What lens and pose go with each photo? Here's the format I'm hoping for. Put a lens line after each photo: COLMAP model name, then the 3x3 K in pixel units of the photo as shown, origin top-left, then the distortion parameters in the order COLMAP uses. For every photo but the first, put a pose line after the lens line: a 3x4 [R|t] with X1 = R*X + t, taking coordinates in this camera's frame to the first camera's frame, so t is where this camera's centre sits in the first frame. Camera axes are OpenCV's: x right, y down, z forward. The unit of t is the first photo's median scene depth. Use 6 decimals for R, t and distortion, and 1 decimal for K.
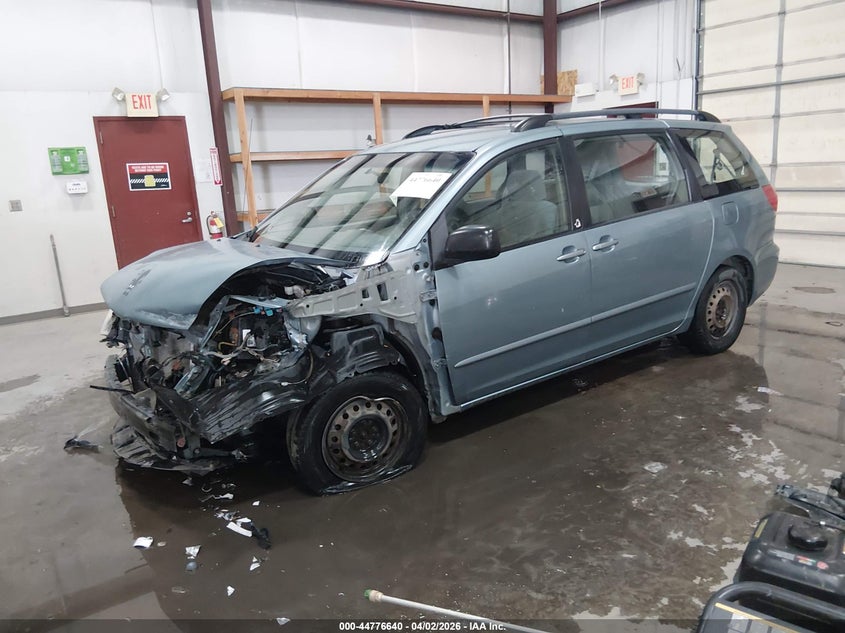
lens RADIAL K [[615.6, 0, 422.5], [0, 615.6, 316.5], [0, 0, 1]] dist [0.036015, -0.158525]
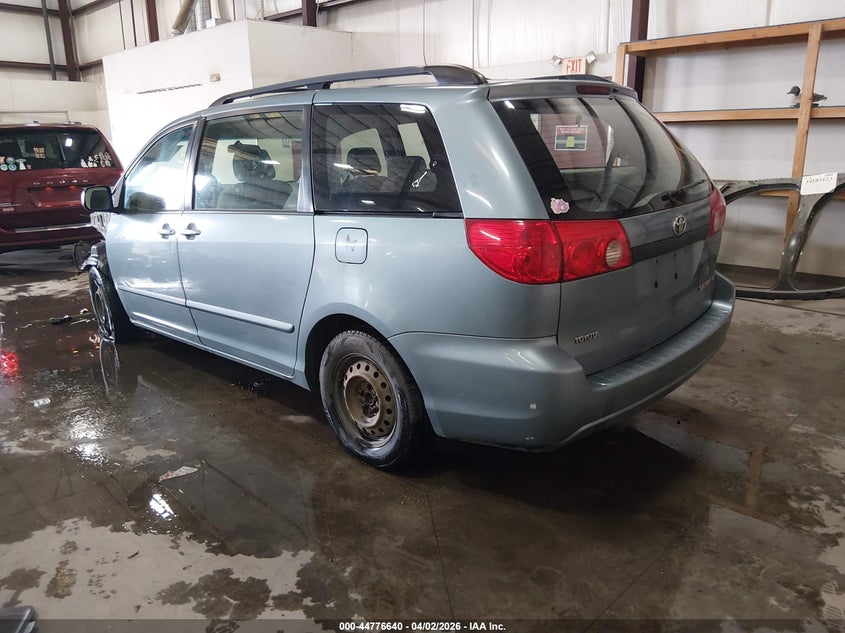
lens RADIAL K [[629.5, 0, 422.5], [0, 629.5, 316.5], [0, 0, 1]] dist [0.023774, -0.041213]
pose [[0.200796, 0.297643, -0.933322, 0.633836], [-0.224481, 0.941355, 0.251910, -0.154370], [0.953567, 0.158930, 0.255836, 0.524745]]
